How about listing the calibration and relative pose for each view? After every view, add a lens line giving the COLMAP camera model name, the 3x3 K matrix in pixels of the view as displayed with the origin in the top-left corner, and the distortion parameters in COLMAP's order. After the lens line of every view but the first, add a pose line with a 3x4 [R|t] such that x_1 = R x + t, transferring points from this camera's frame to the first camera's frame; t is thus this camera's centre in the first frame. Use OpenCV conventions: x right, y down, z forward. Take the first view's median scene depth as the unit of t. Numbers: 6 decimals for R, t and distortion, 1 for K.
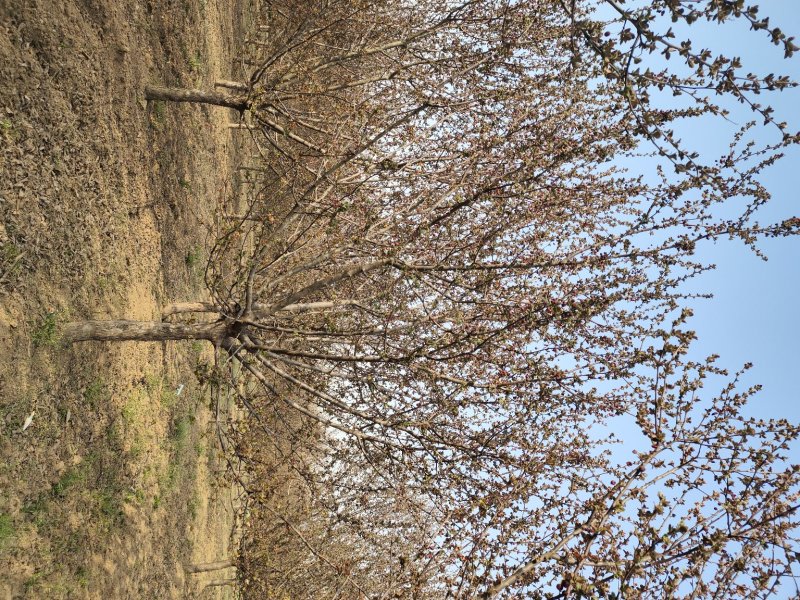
lens RADIAL K [[577.9, 0, 399.6], [0, 577.9, 299.2], [0, 0, 1]] dist [0.005508, -0.000166]
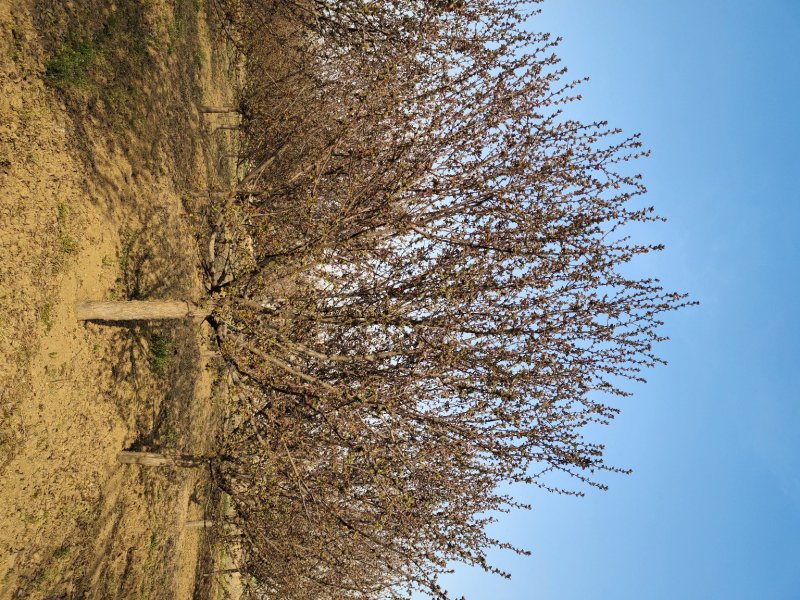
lens RADIAL K [[577.9, 0, 401.0], [0, 577.9, 299.3], [0, 0, 1]] dist [0.005508, -0.000166]
pose [[0.993845, 0.105728, 0.033075, 0.089944], [-0.102363, 0.762289, 0.639091, -0.085229], [0.042357, -0.638543, 0.768420, -0.277372]]
